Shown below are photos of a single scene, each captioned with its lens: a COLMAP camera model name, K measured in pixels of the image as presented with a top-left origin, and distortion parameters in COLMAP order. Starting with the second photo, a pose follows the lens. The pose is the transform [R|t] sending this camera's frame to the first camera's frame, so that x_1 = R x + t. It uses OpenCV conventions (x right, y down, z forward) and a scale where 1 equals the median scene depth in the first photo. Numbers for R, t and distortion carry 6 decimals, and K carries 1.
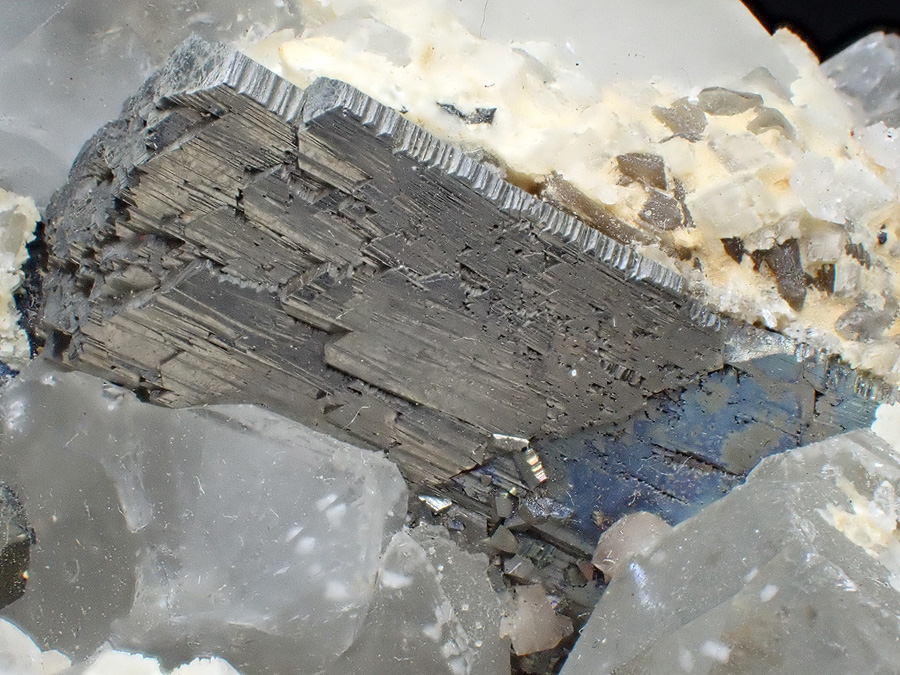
lens RADIAL K [[2938.0, 0, 450.0], [0, 2938.0, 337.5], [0, 0, 1]] dist [-0.023871, -0.501569]
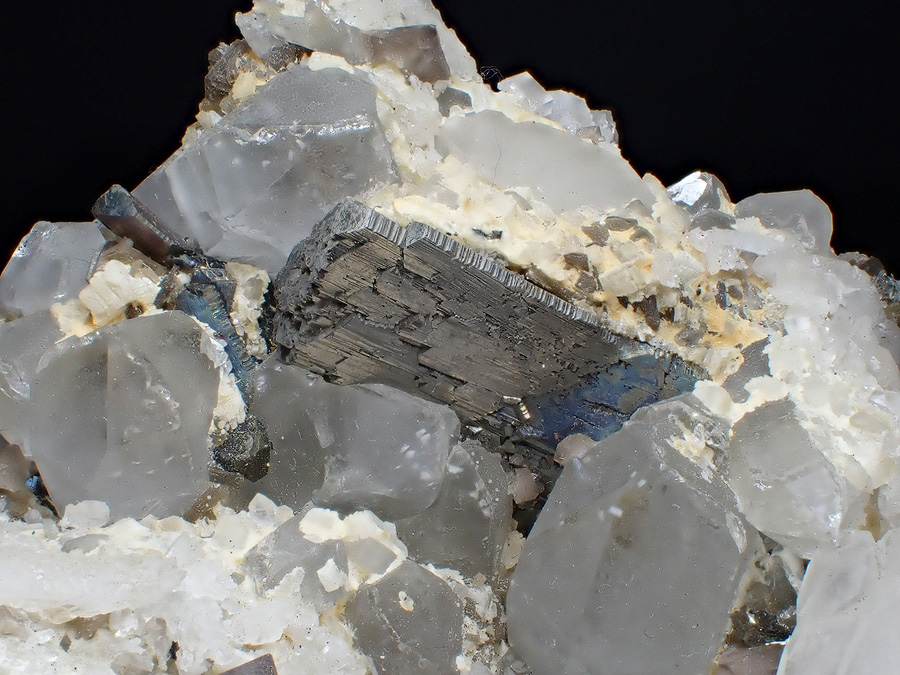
lens RADIAL K [[1669.2, 0, 450.0], [0, 1669.2, 337.5], [0, 0, 1]] dist [-0.060682, 0.018556]
pose [[0.999856, -0.013891, -0.009755, -0.009701], [0.014544, 0.997415, 0.070364, -0.086679], [0.008752, -0.070495, 0.997474, -0.125289]]
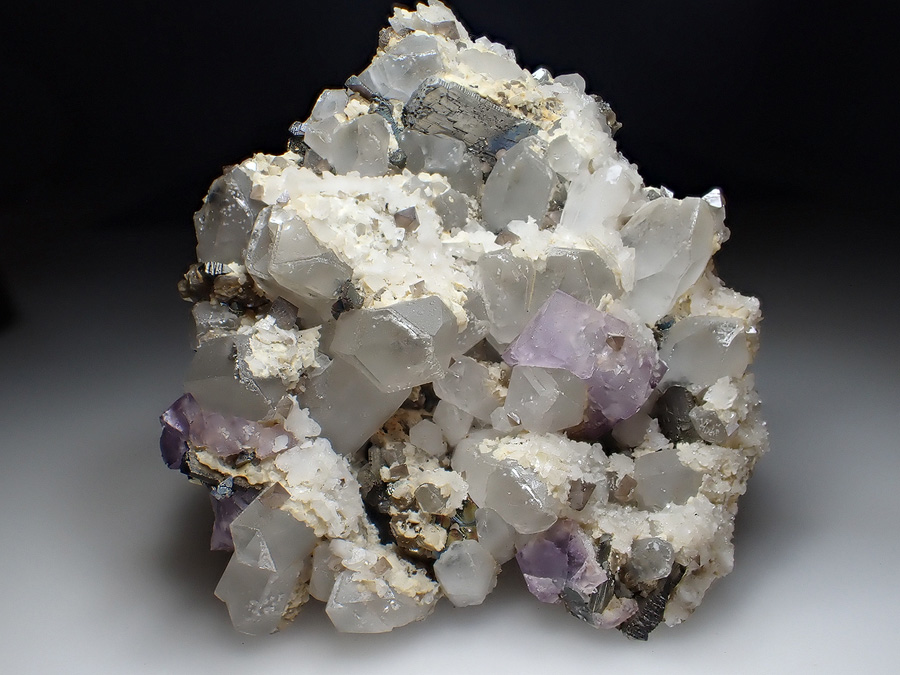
lens RADIAL K [[901.5, 0, 450.0], [0, 901.5, 337.5], [0, 0, 1]] dist [0.010578, -0.352978]
pose [[0.999461, -0.032079, -0.006990, -0.049927], [0.032831, 0.976249, 0.214150, 0.035712], [-0.000046, -0.214264, 0.976776, -1.027929]]
